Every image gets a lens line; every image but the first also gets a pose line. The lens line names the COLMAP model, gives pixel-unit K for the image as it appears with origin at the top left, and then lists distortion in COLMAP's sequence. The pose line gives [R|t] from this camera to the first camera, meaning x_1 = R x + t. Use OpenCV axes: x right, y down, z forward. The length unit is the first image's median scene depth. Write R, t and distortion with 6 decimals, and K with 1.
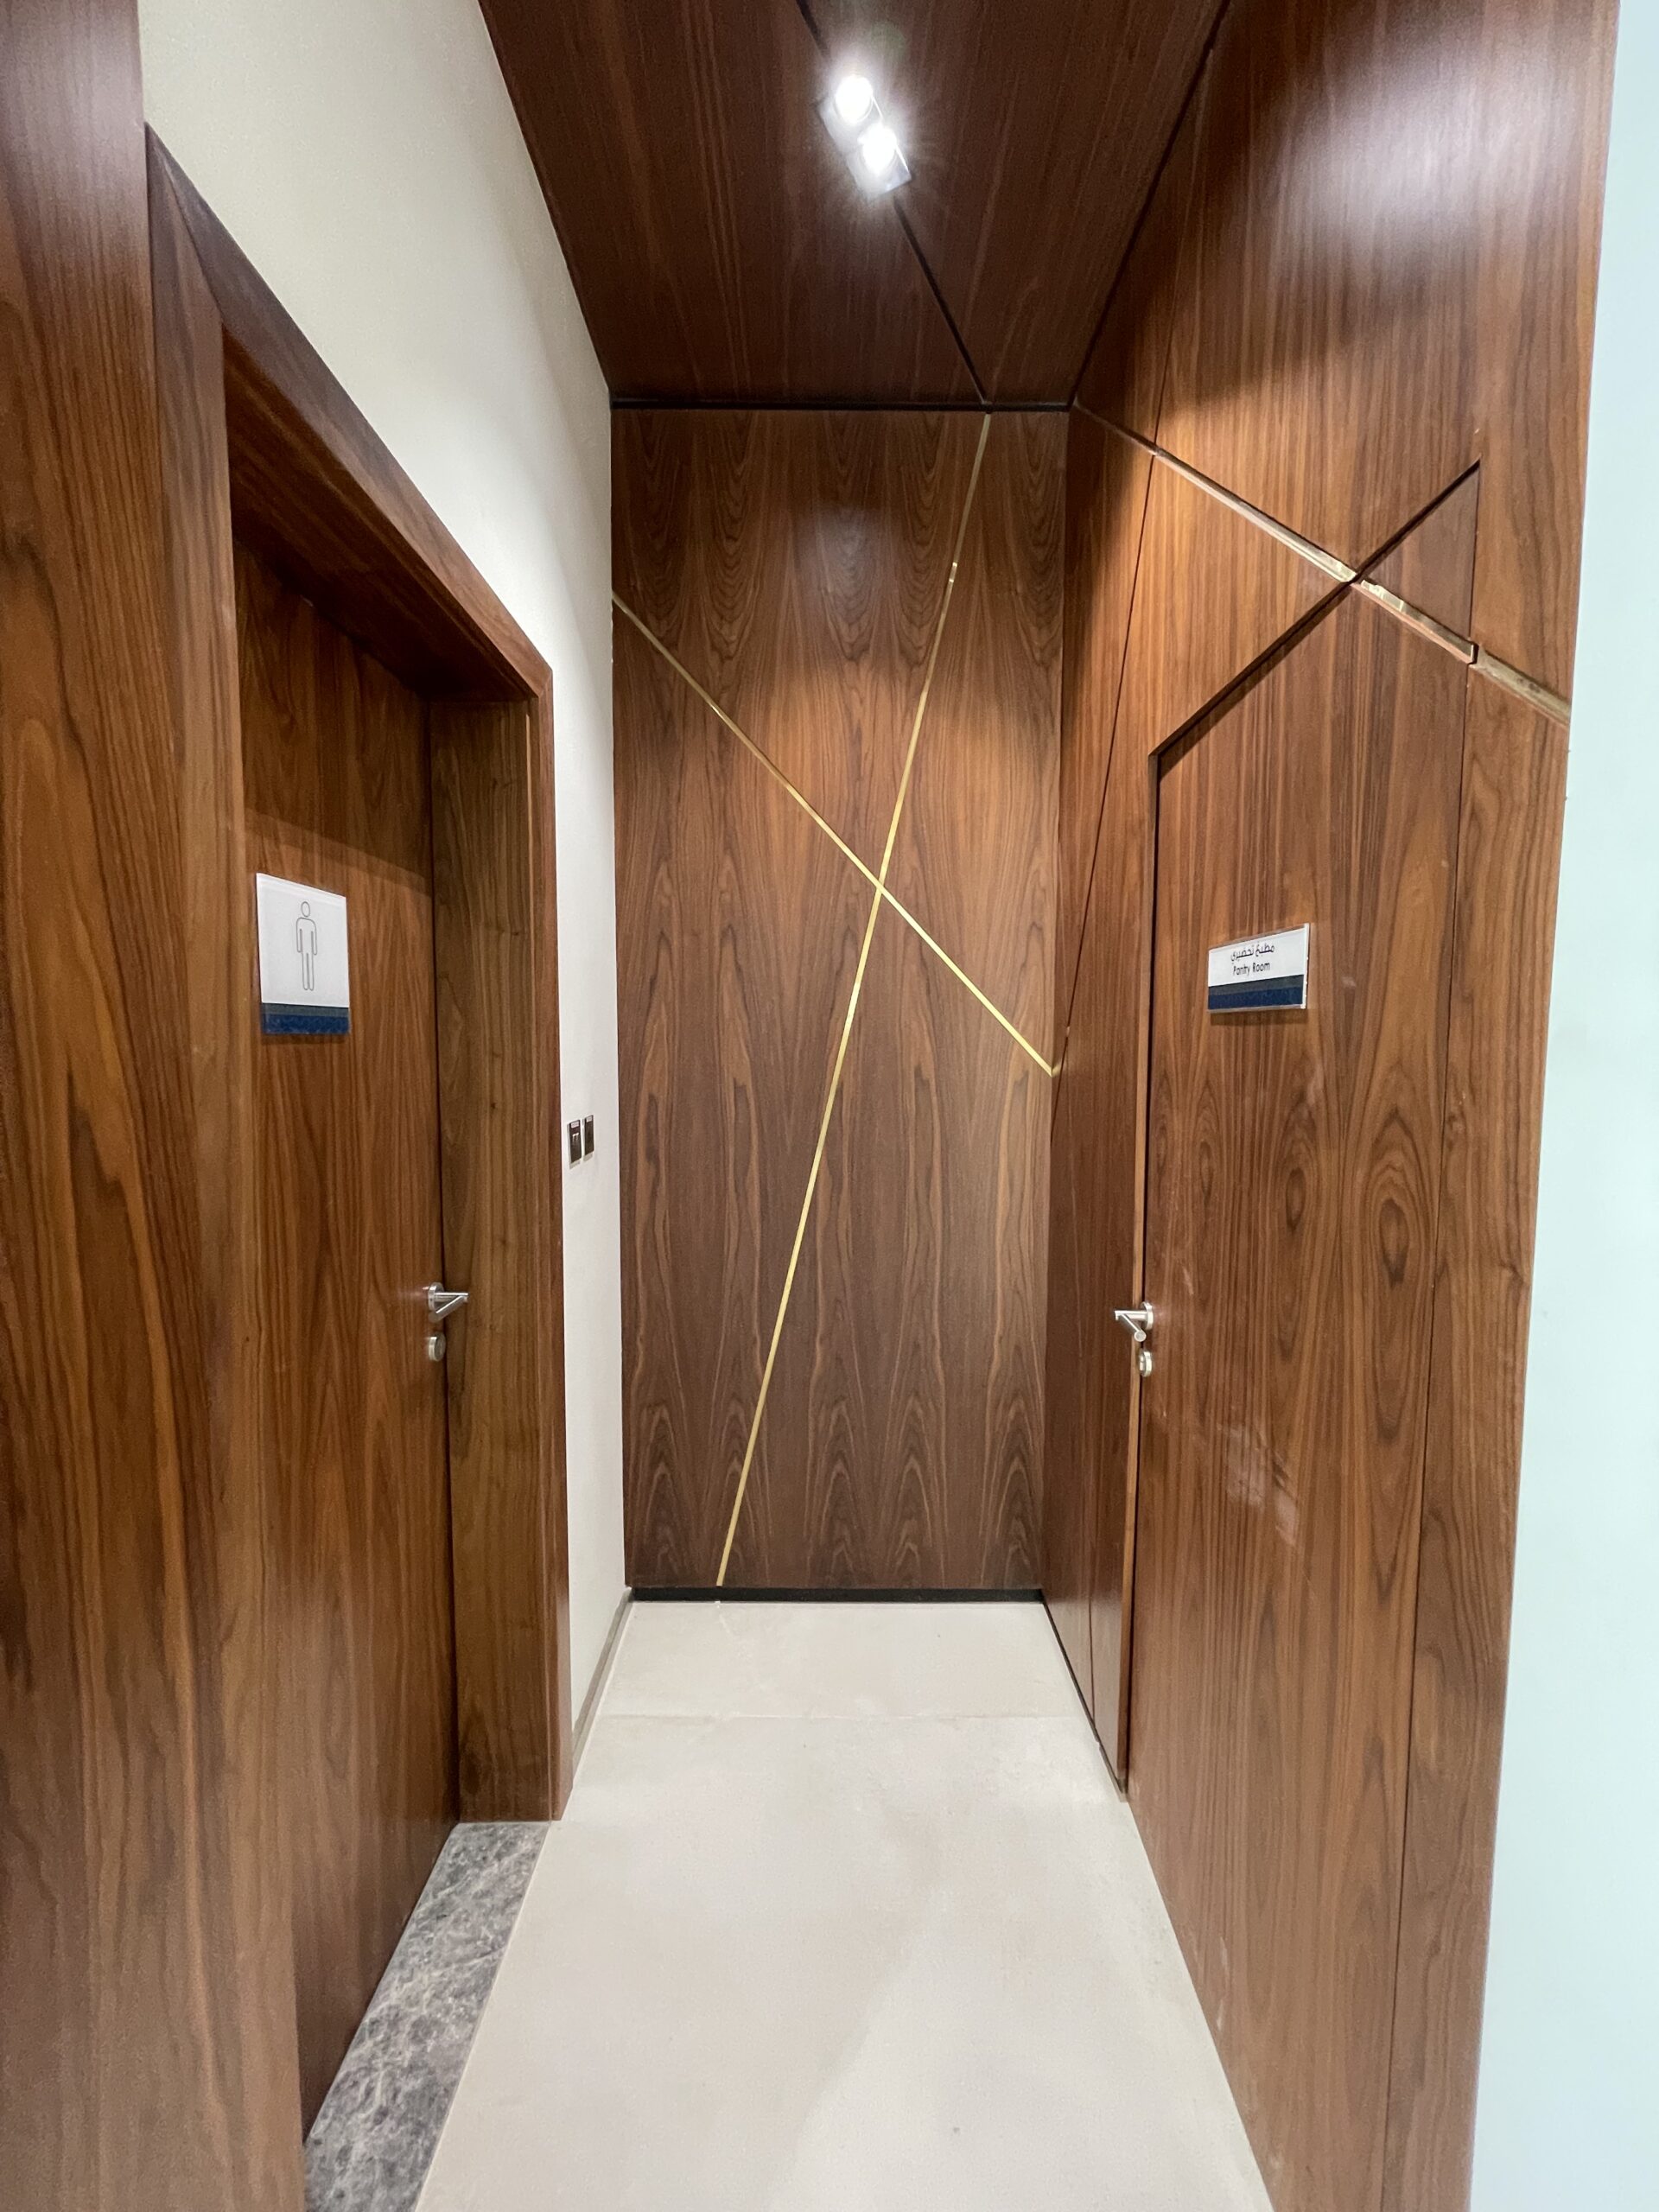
lens RADIAL K [[895.0, 0, 826.5], [0, 895.0, 1093.4], [0, 0, 1]] dist [-0.002138, 0.001055]
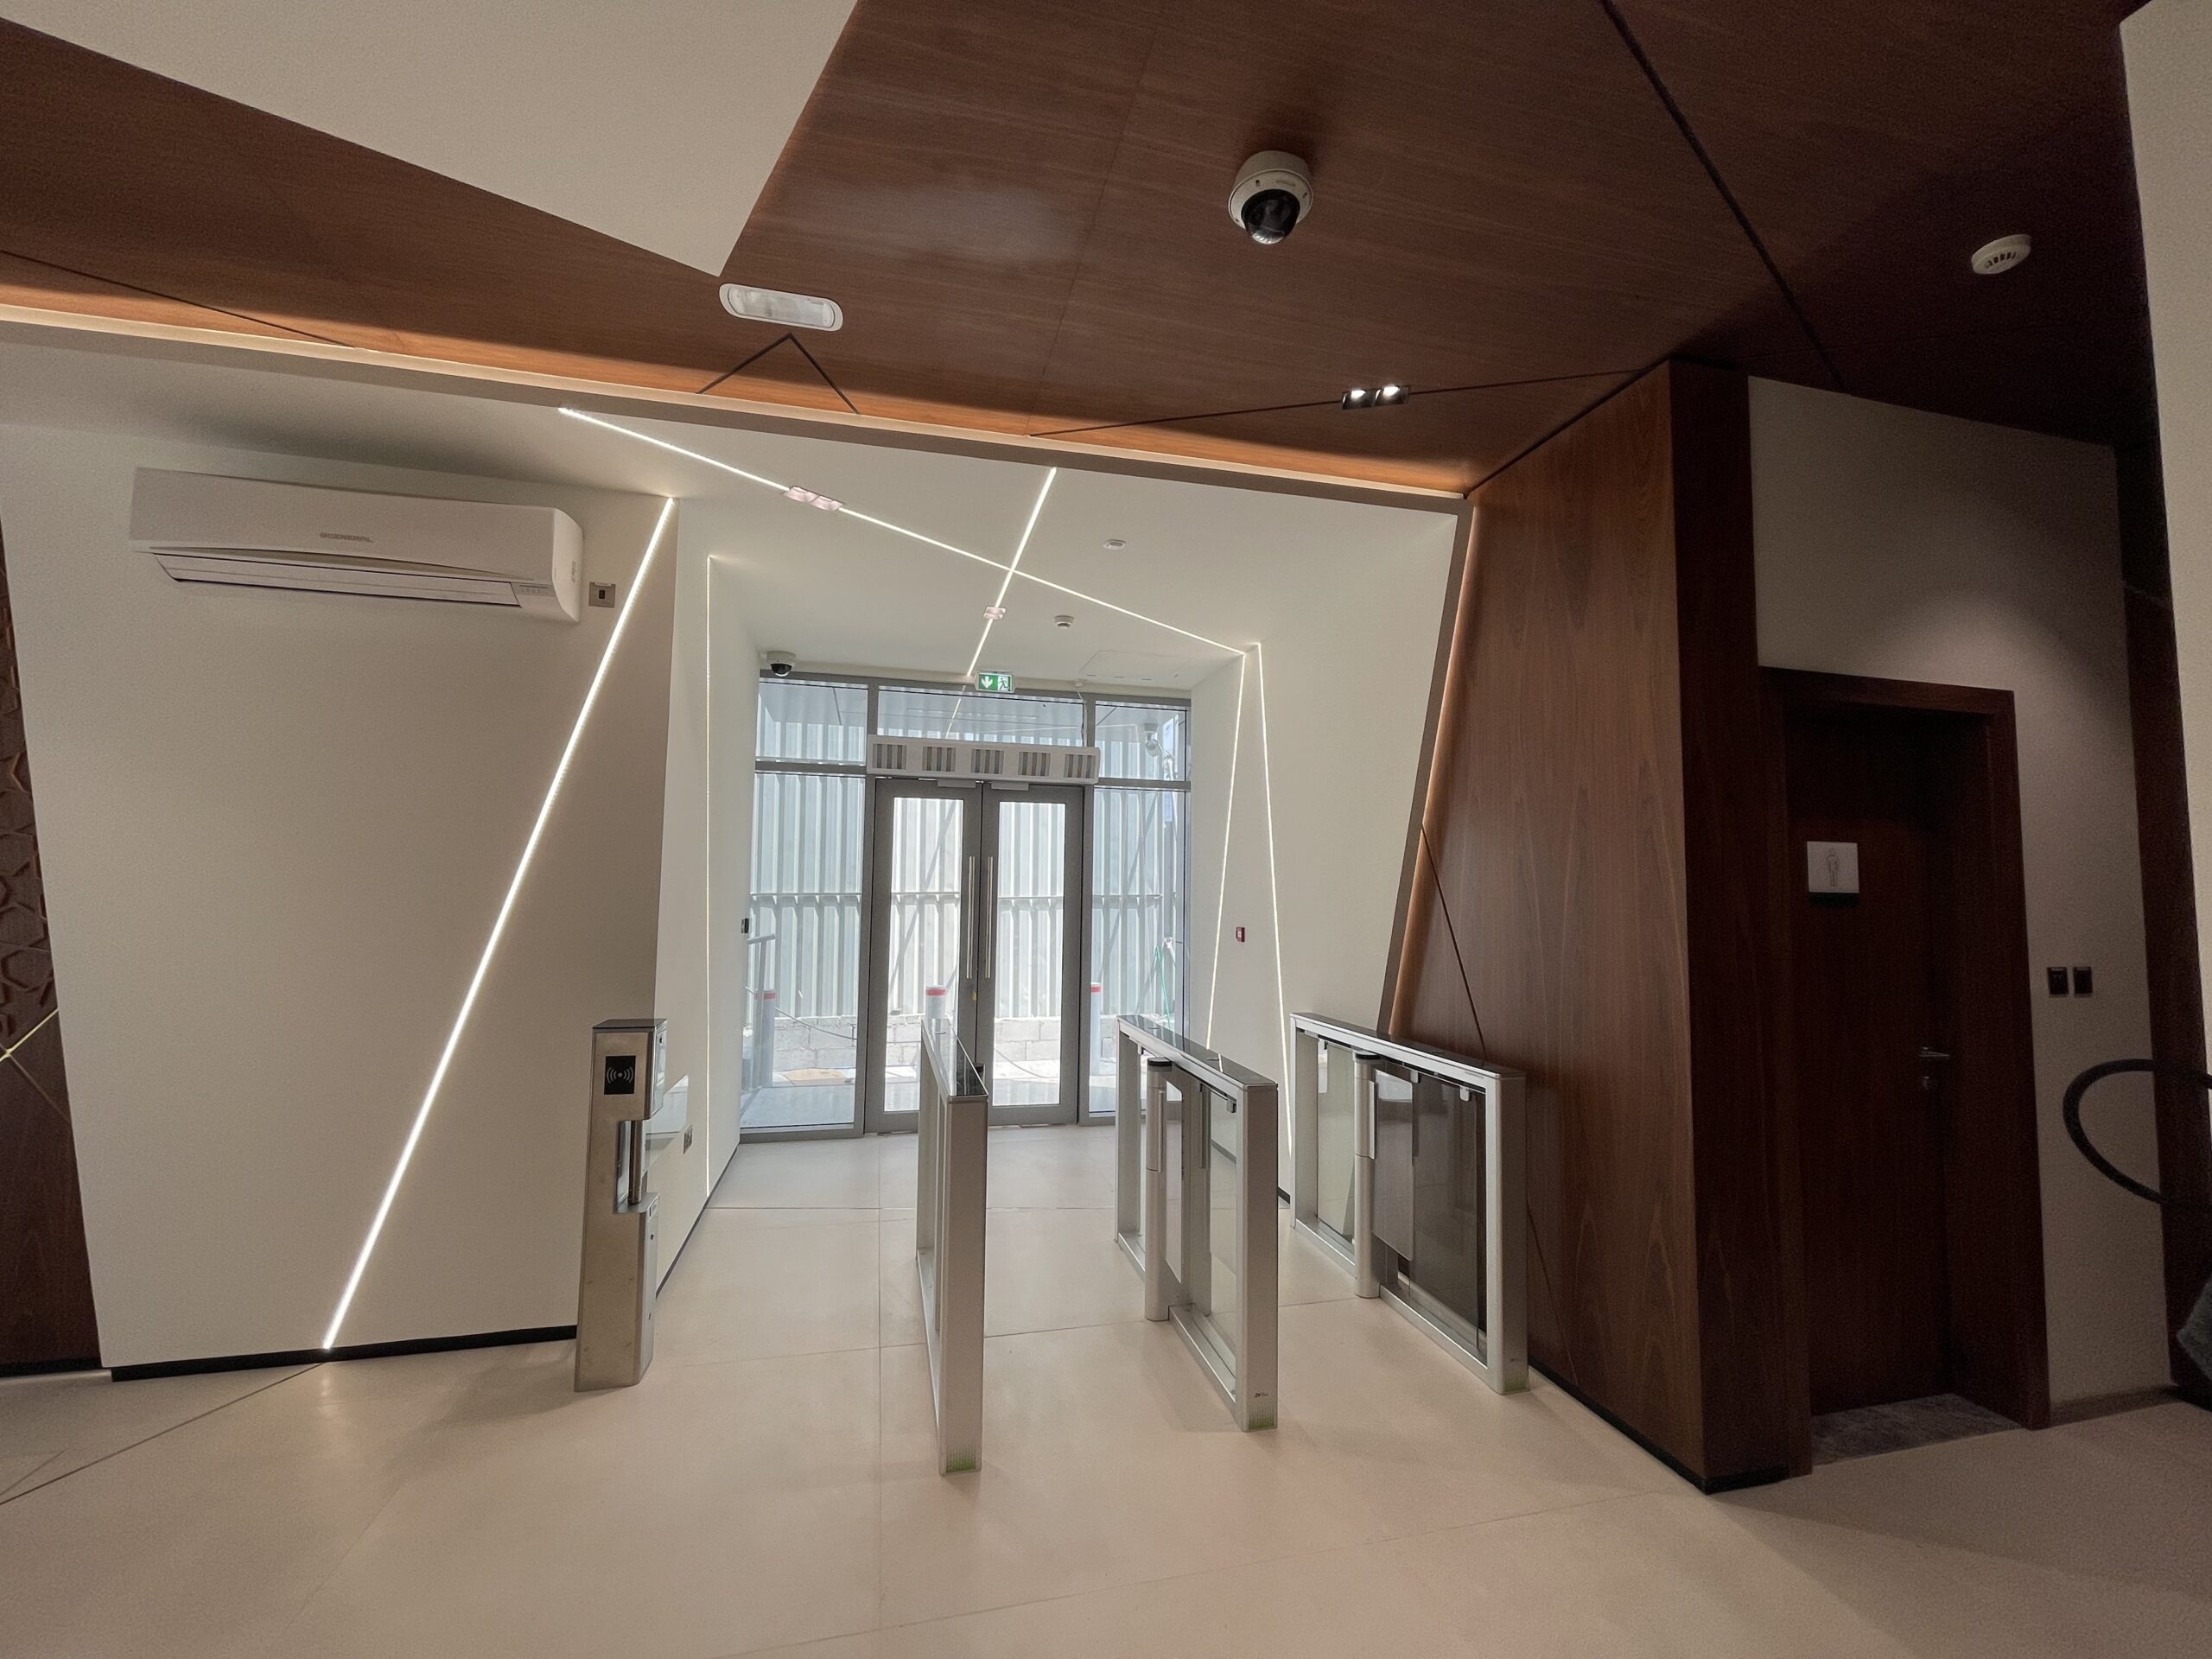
lens RADIAL K [[895.0, 0, 1100.1], [0, 895.0, 832.3], [0, 0, 1]] dist [-0.002138, 0.001055]
pose [[0.246405, -0.060288, -0.967290, 0.890091], [-0.082930, 0.993091, -0.083021, 0.075128], [0.965612, 0.100674, 0.239703, -1.044812]]
